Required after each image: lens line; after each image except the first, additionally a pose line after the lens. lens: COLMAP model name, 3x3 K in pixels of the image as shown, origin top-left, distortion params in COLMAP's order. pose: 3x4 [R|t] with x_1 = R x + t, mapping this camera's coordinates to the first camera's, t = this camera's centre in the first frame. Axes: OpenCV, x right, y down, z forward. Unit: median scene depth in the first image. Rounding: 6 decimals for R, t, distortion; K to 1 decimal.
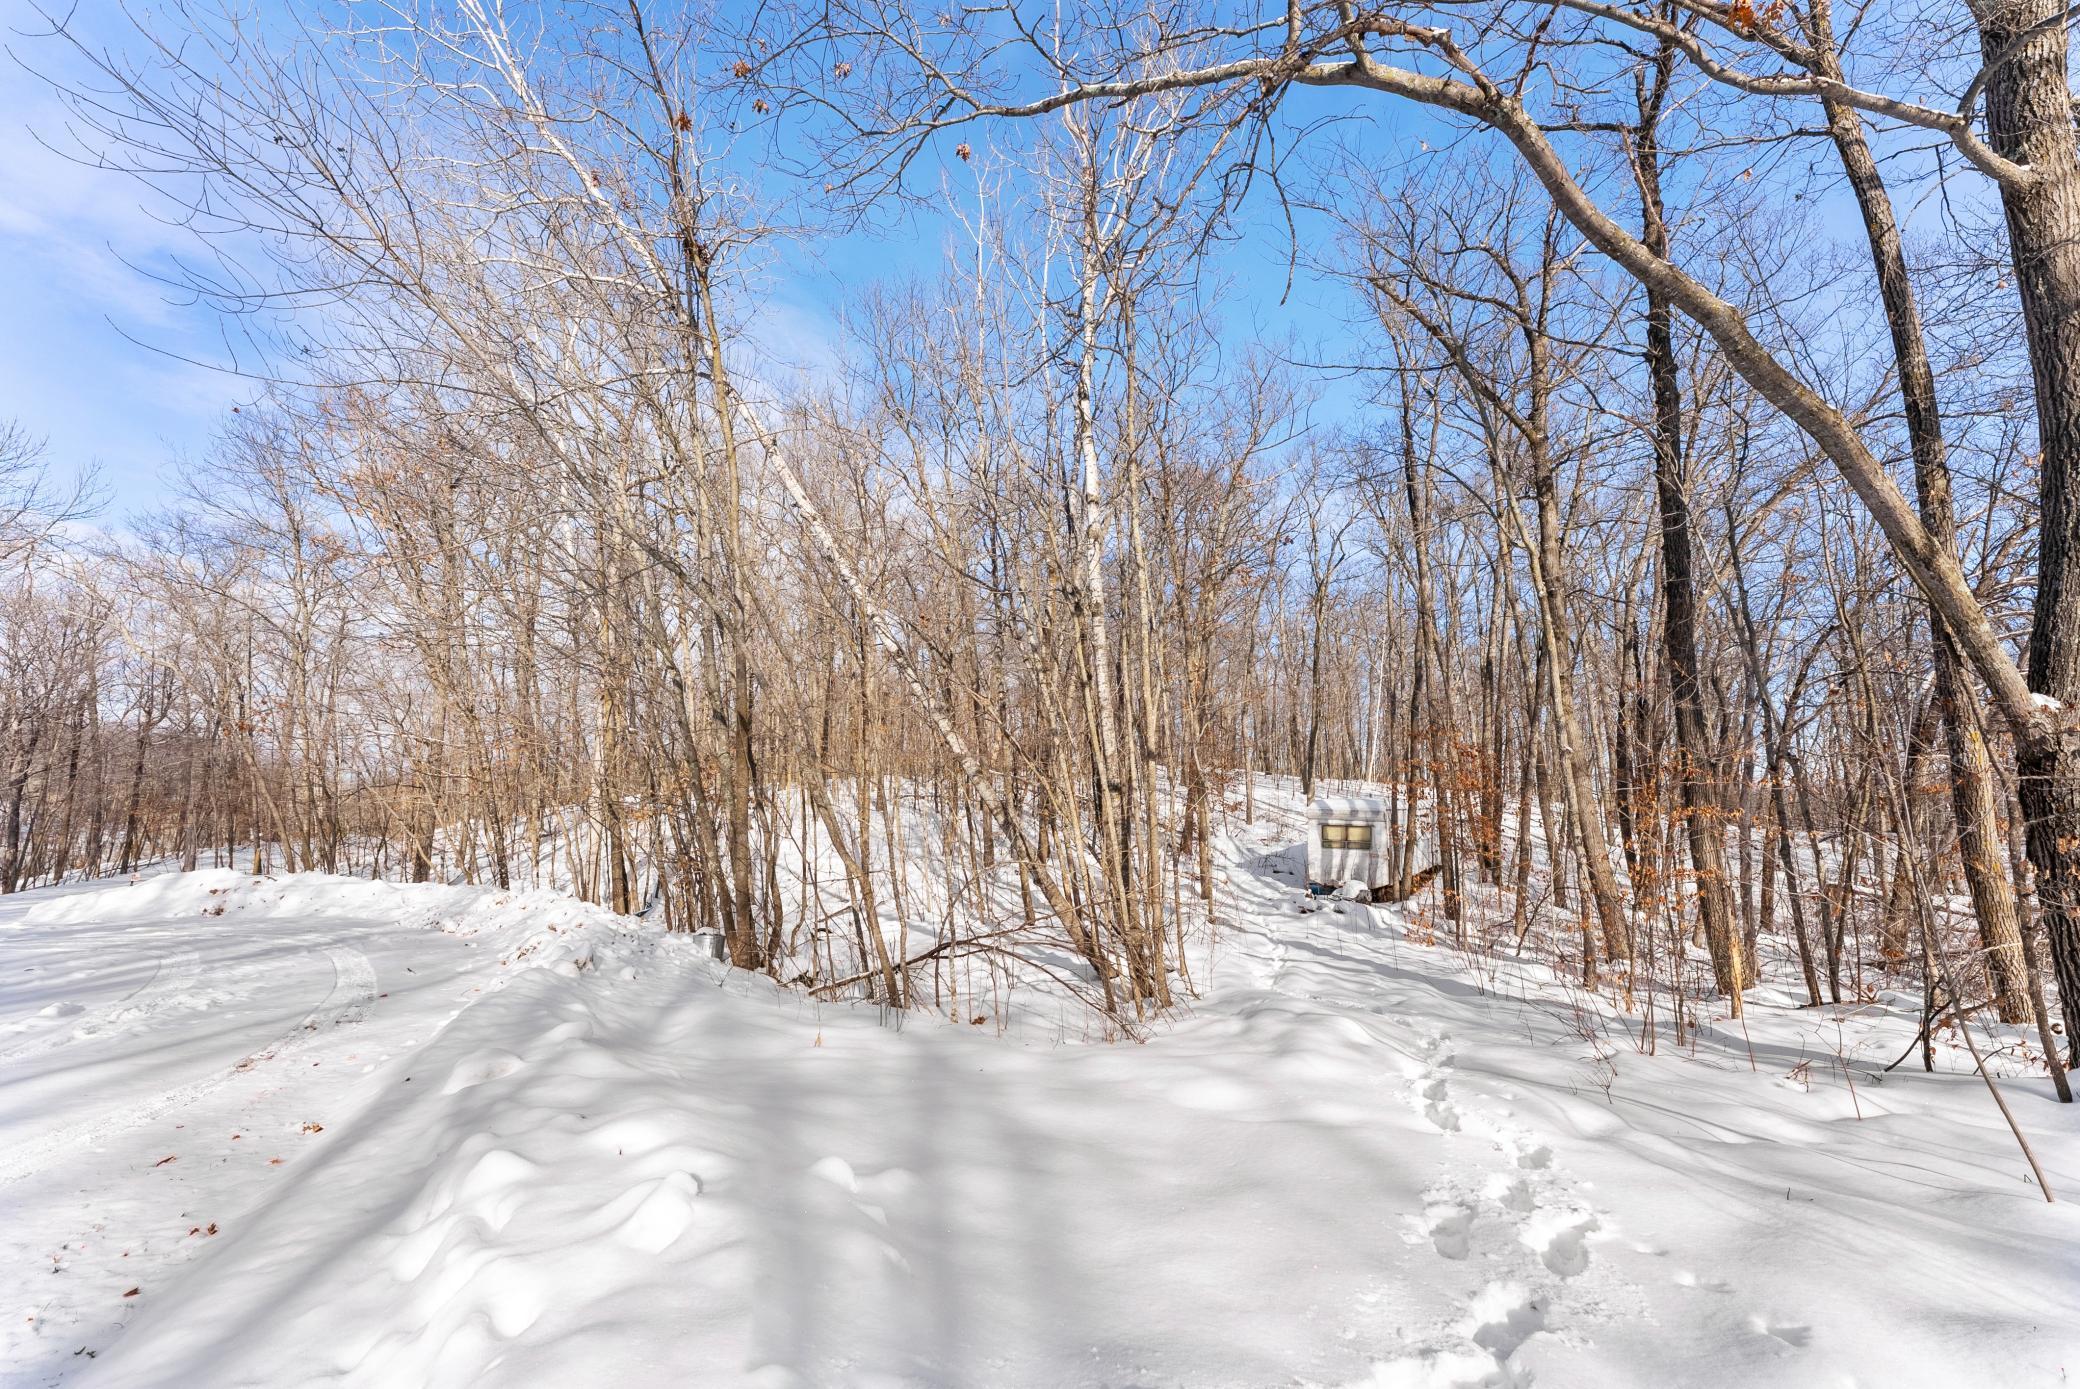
lens RADIAL K [[841.2, 0, 1040.0], [0, 841.2, 694.5], [0, 0, 1]] dist [0.001562, 0.000272]
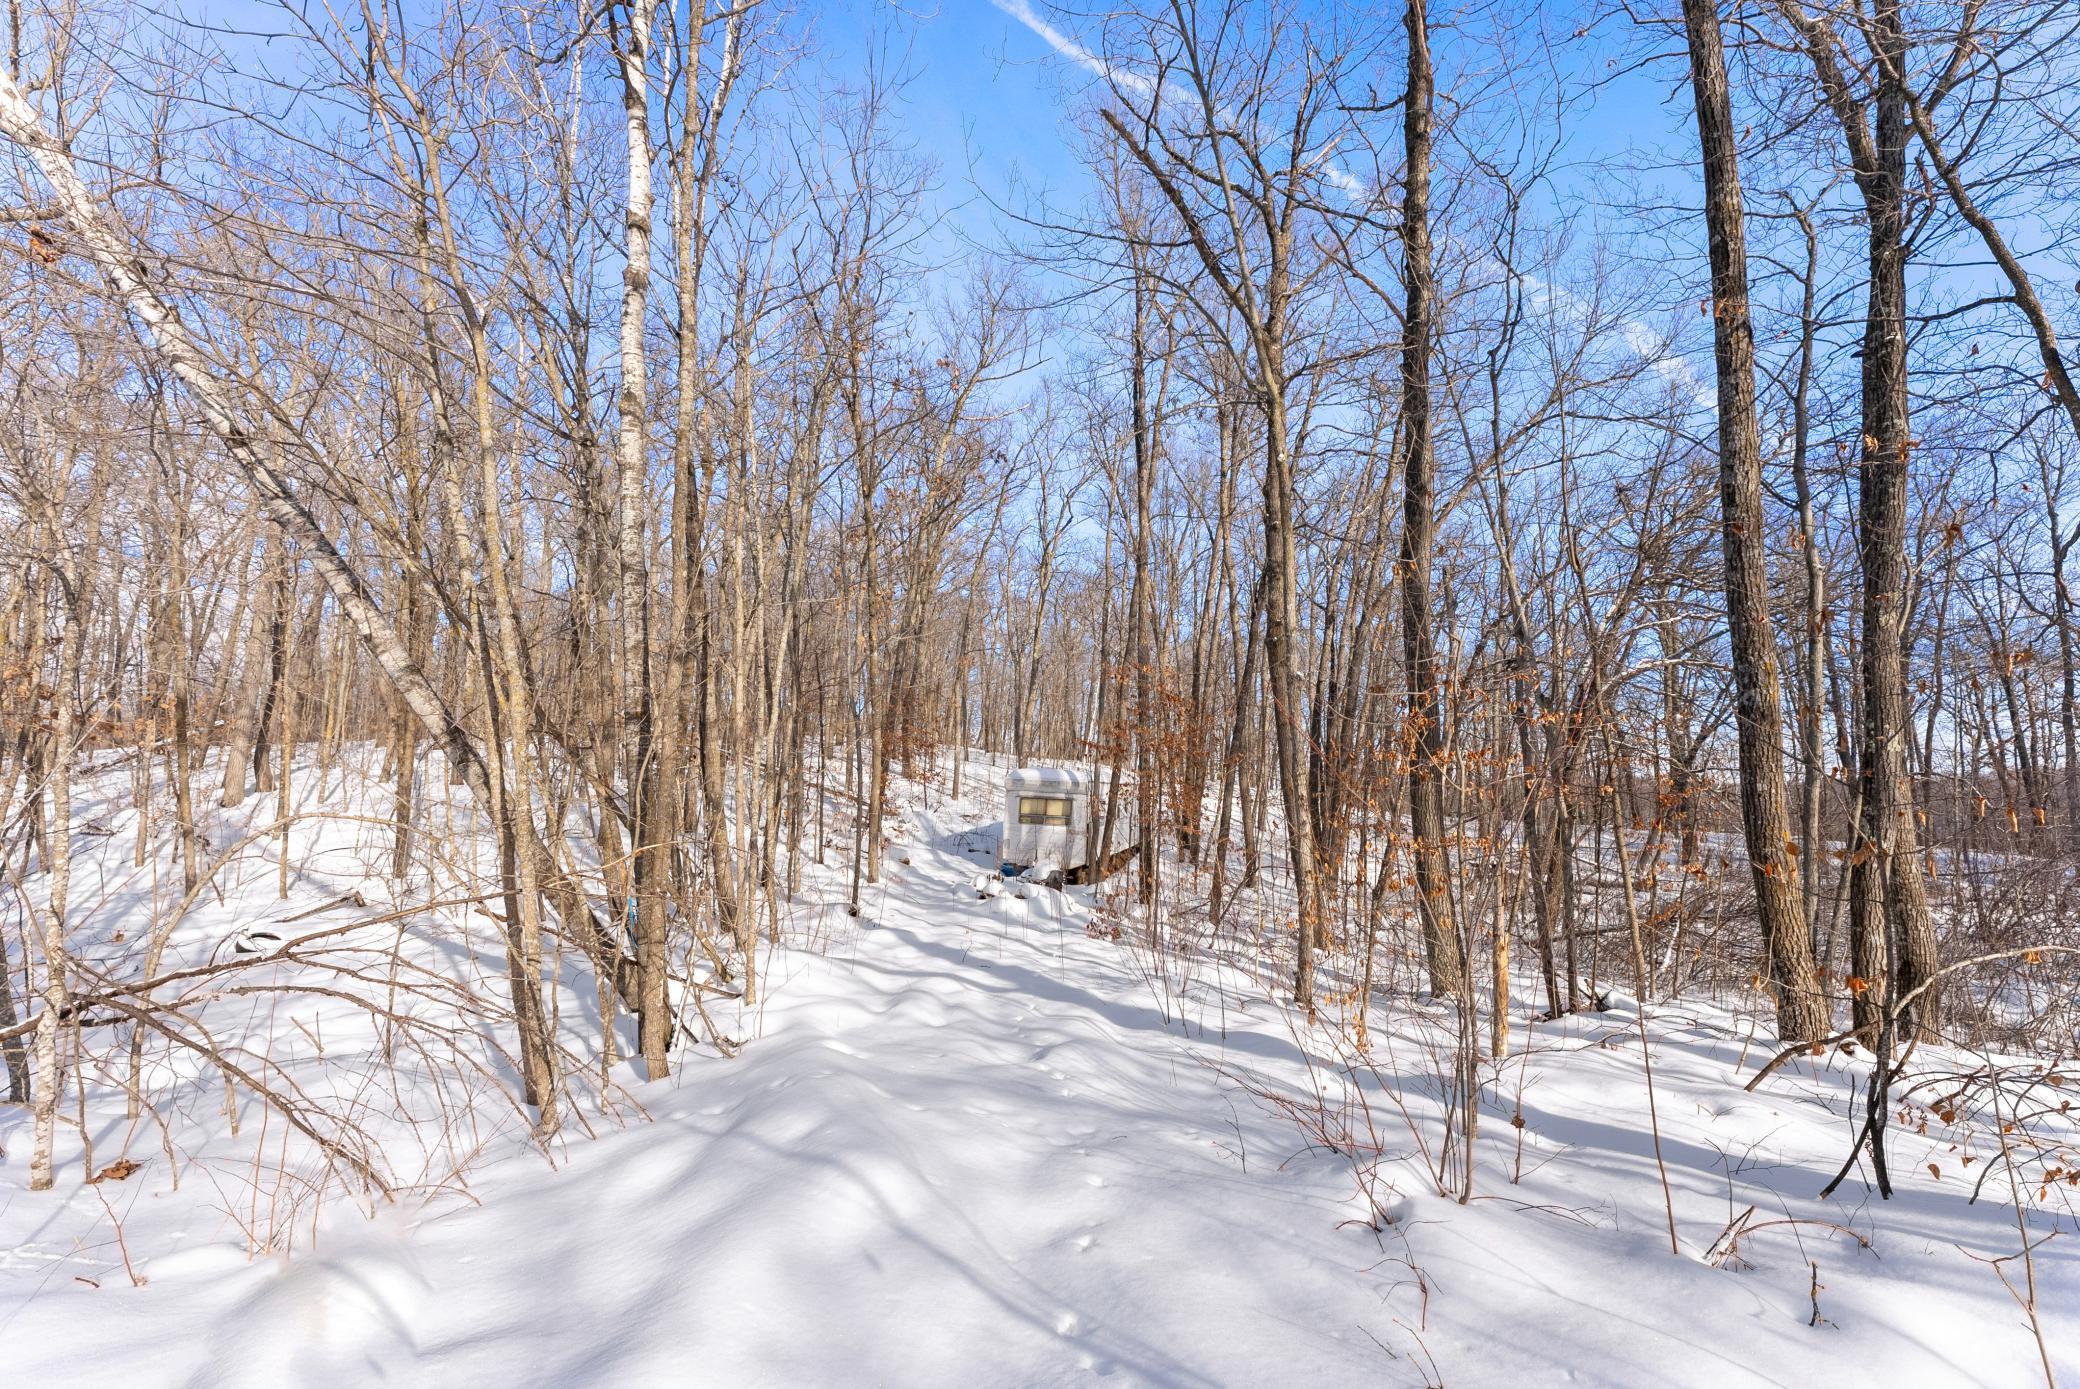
lens RADIAL K [[841.2, 0, 1040.0], [0, 841.2, 694.5], [0, 0, 1]] dist [0.001562, 0.000272]
pose [[0.951978, 0.060614, 0.300106, 0.095671], [-0.066486, 0.997743, 0.009382, 0.042747], [-0.298860, -0.028884, 0.953860, 0.178167]]
